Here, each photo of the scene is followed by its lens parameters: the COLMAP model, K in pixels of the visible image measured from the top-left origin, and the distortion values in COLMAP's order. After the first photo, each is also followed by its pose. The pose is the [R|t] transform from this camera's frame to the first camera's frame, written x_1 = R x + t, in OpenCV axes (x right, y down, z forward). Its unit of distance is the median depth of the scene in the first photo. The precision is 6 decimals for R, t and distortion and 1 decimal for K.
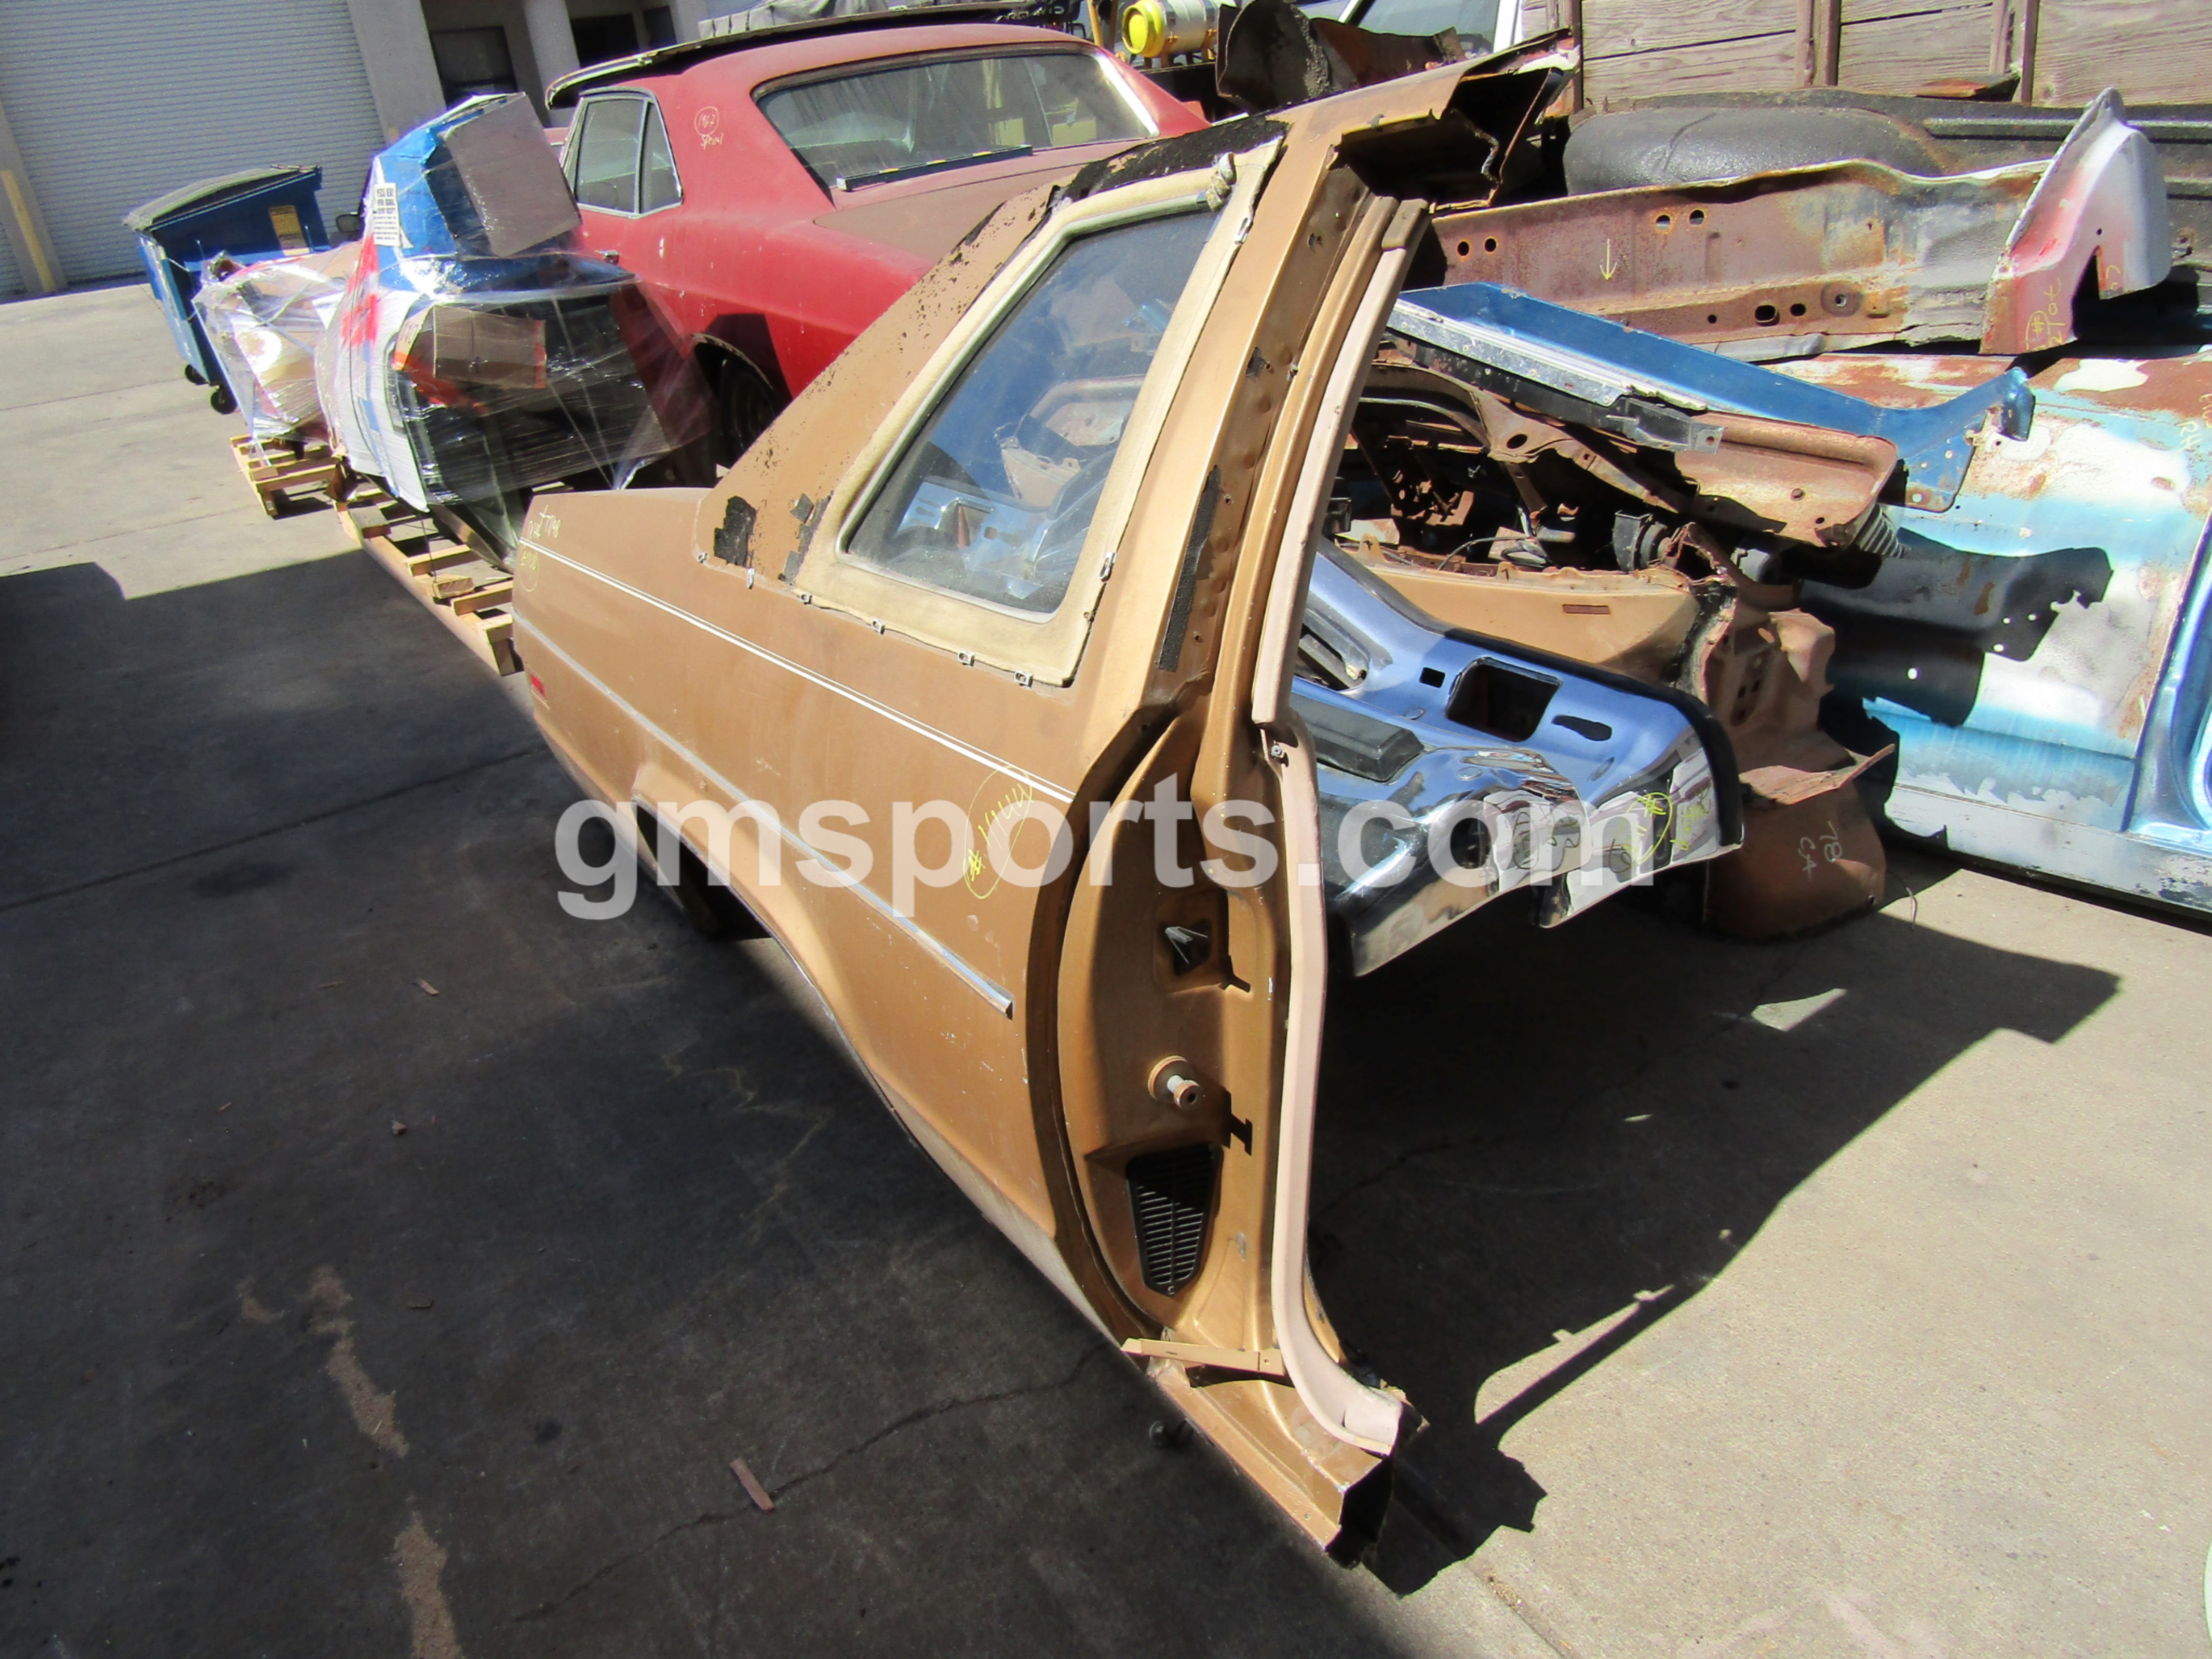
lens RADIAL K [[1583.2, 0, 1106.0], [0, 1583.2, 829.5], [0, 0, 1]] dist [-0.001460, -0.001427]
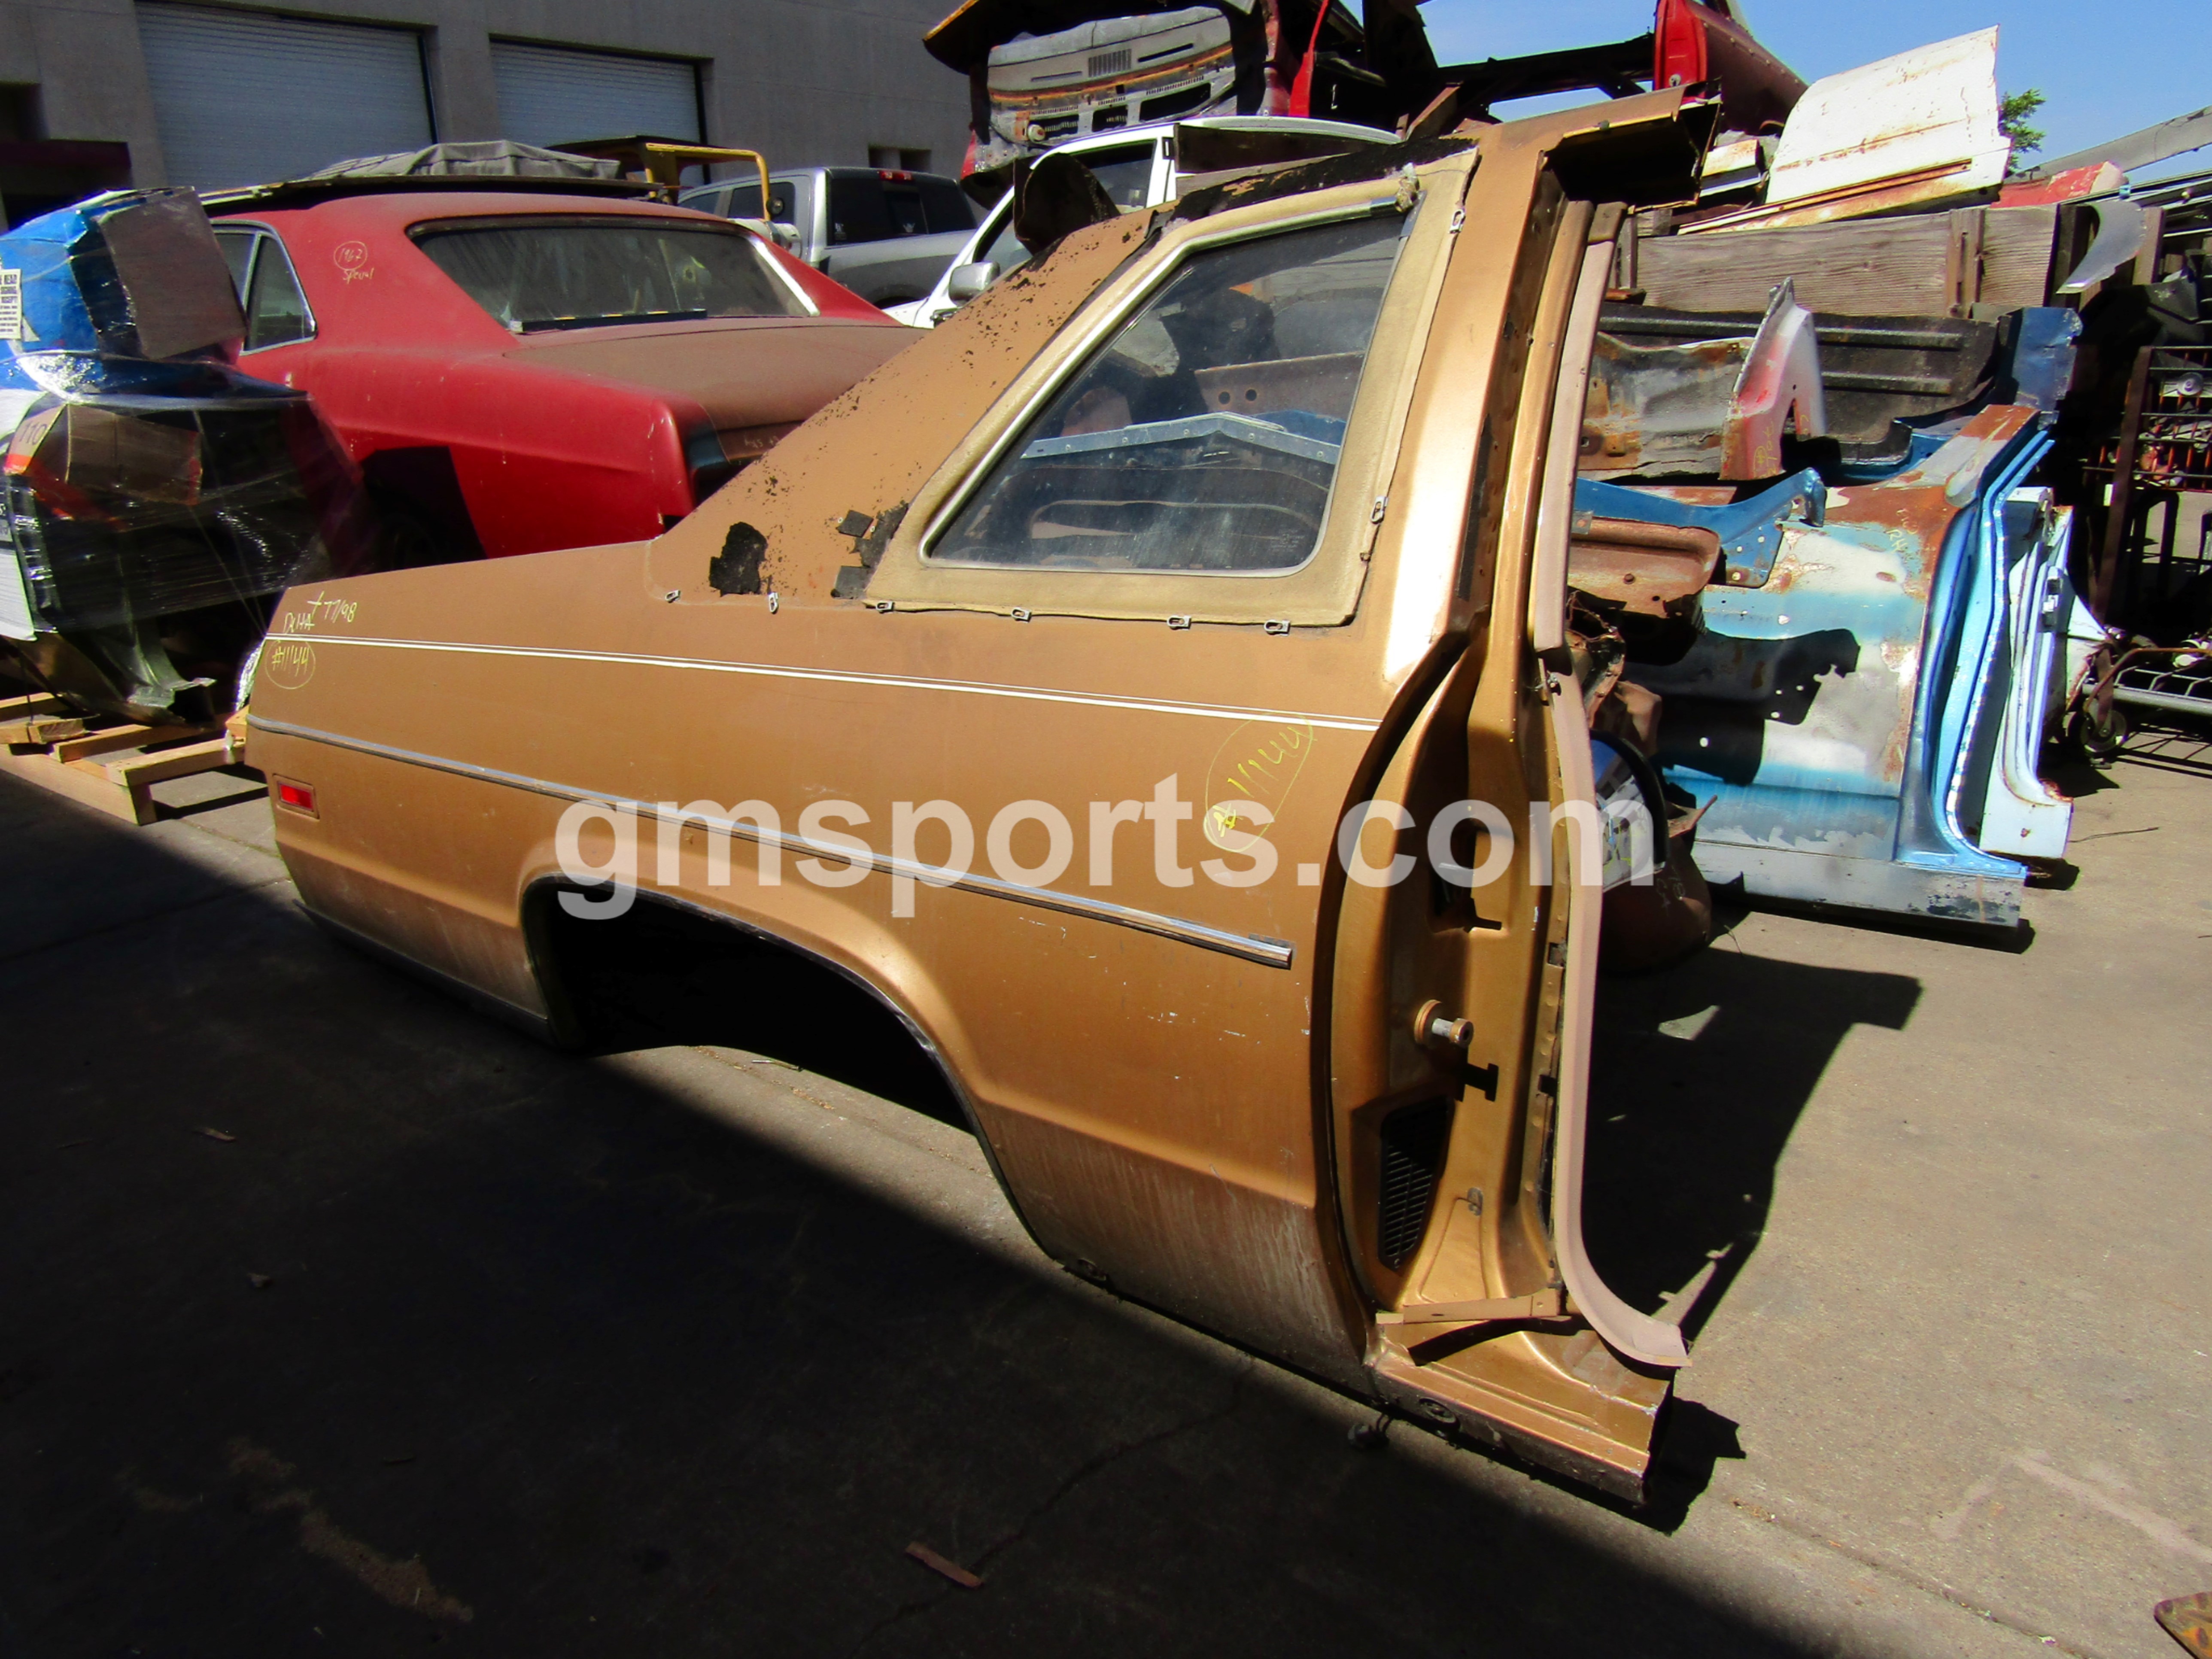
lens RADIAL K [[1580.4, 0, 1106.0], [0, 1580.4, 829.5], [0, 0, 1]] dist [-0.001308, -0.005791]
pose [[0.946508, -0.018756, 0.322136, -0.294125], [0.065759, 0.988571, -0.135655, 0.098414], [-0.315910, 0.149582, 0.936924, 0.069034]]
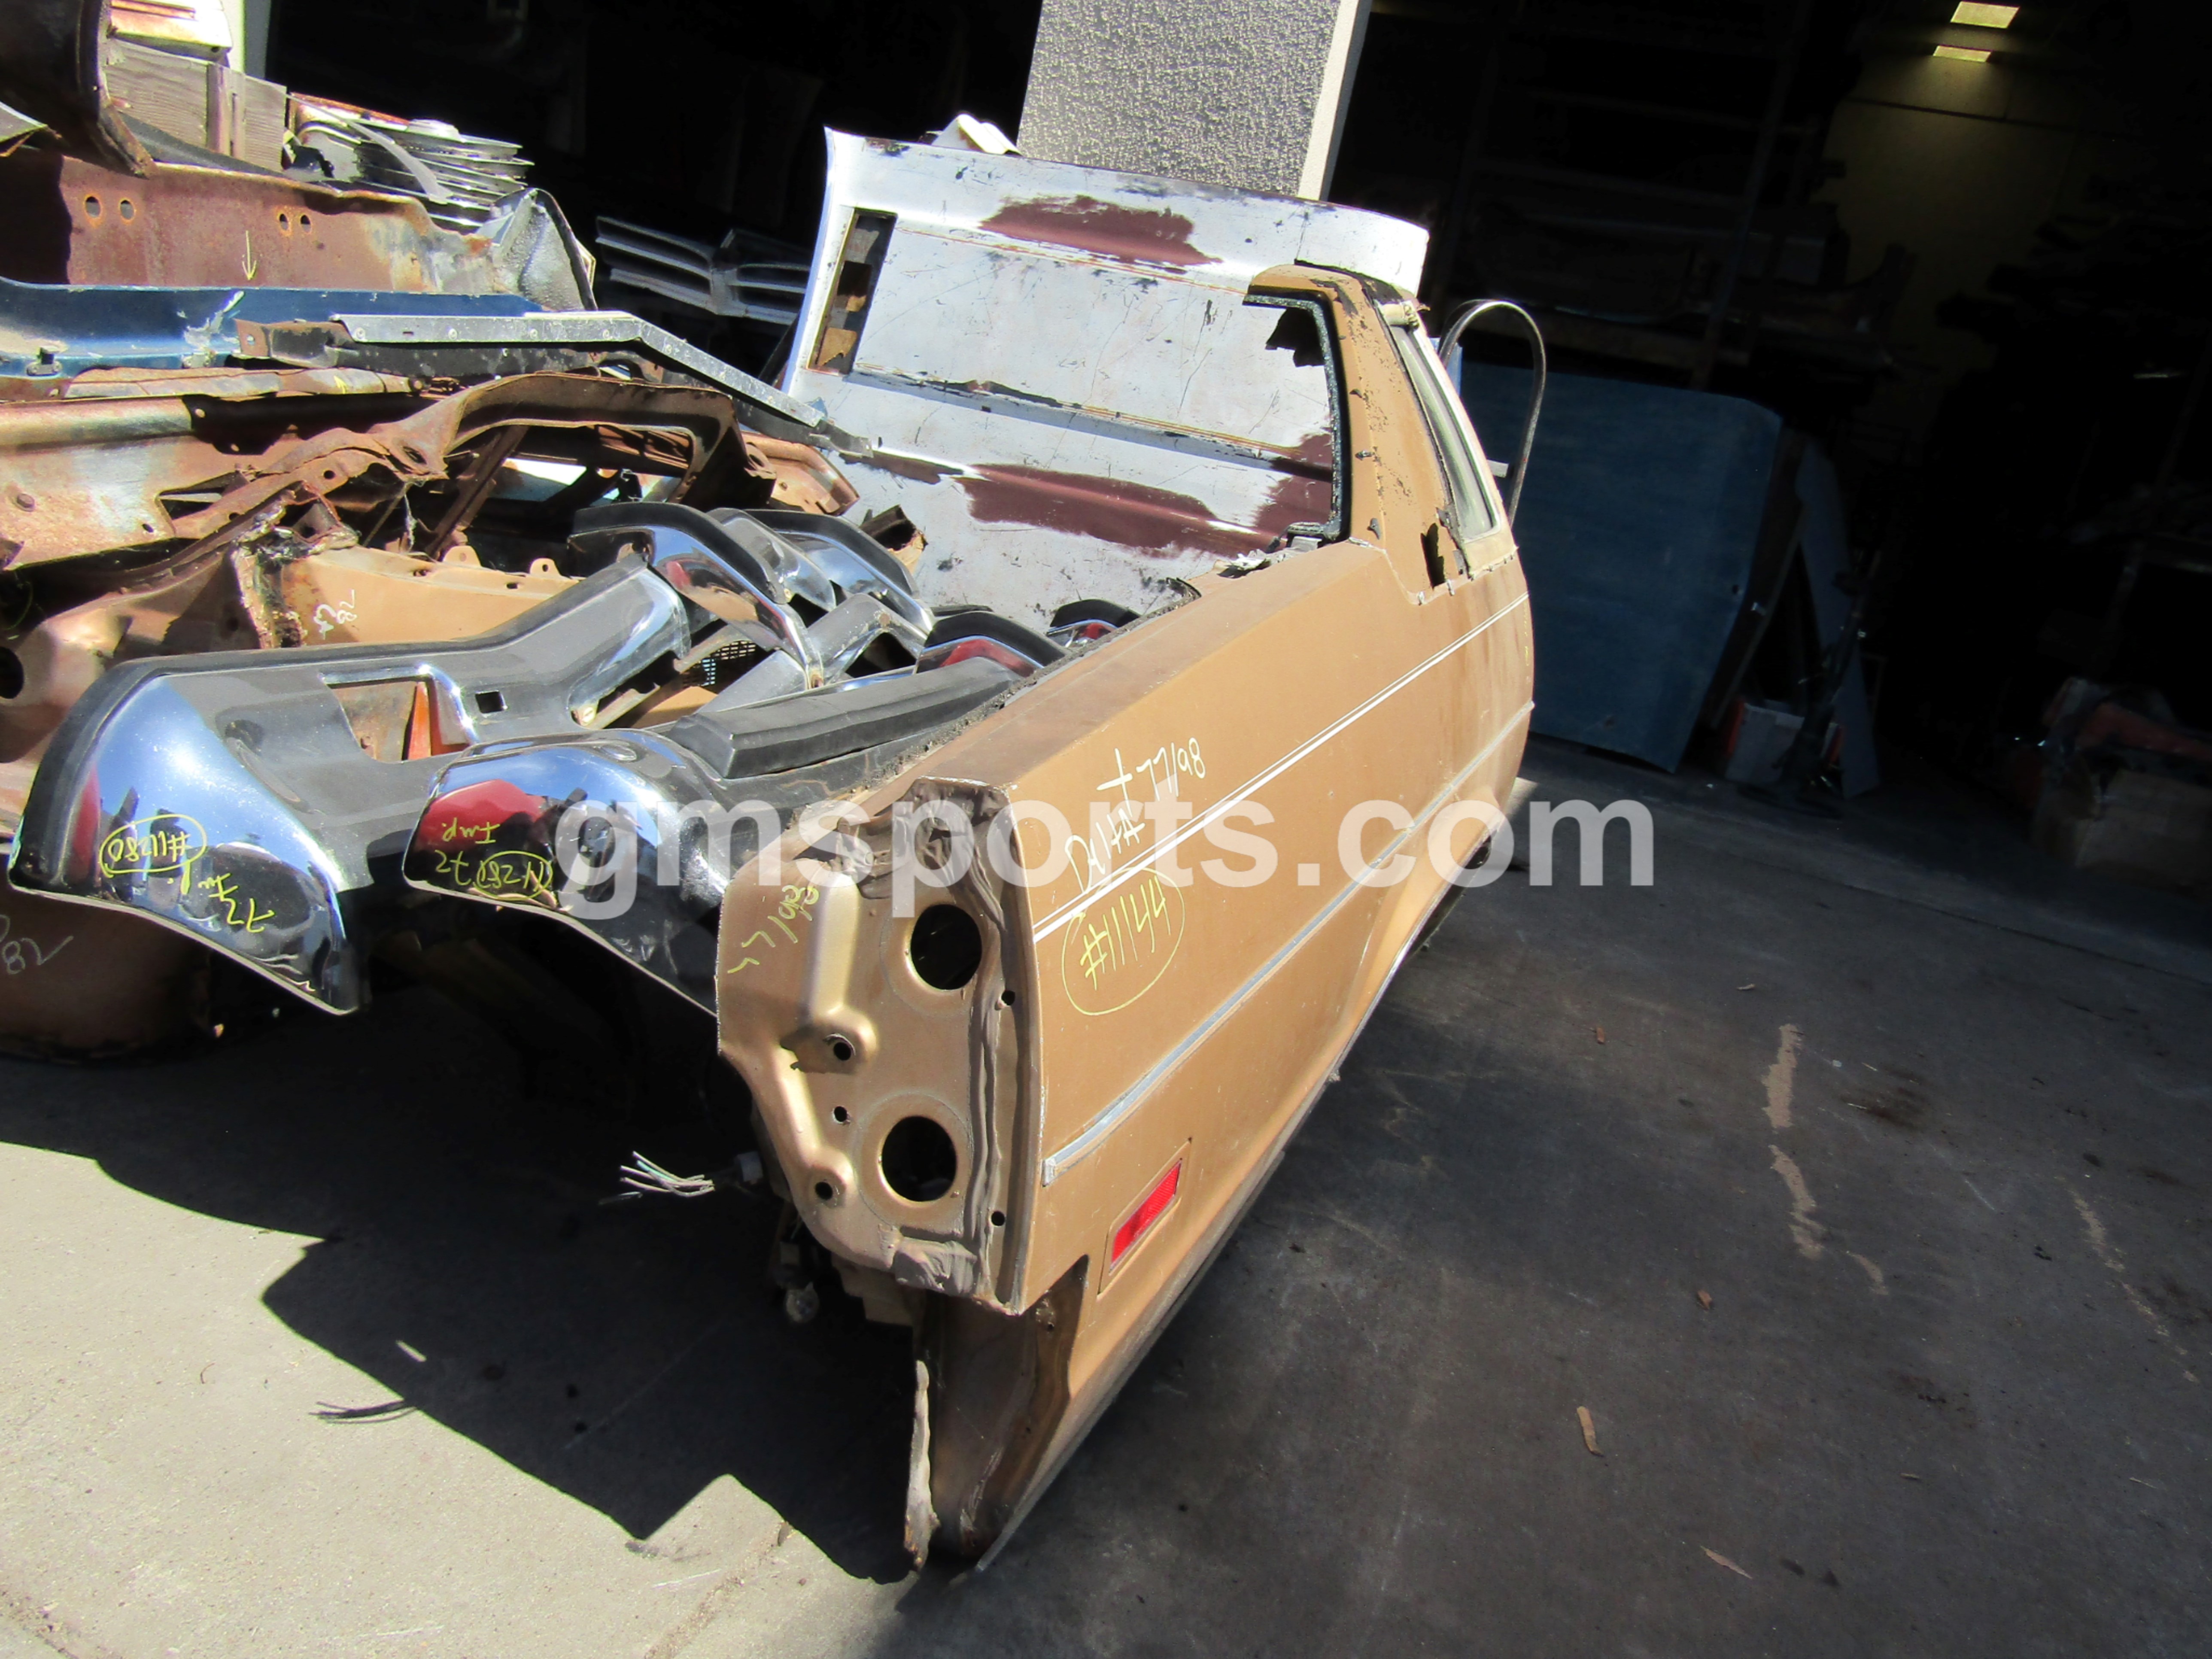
lens RADIAL K [[1603.8, 0, 1162.7], [0, 1603.8, 853.2], [0, 0, 1]] dist [-0.009410, -0.000400]
pose [[-0.633778, -0.209396, 0.744634, -0.855743], [0.204503, 0.883050, 0.422377, -0.442446], [-0.745992, 0.419973, -0.516835, 1.567497]]
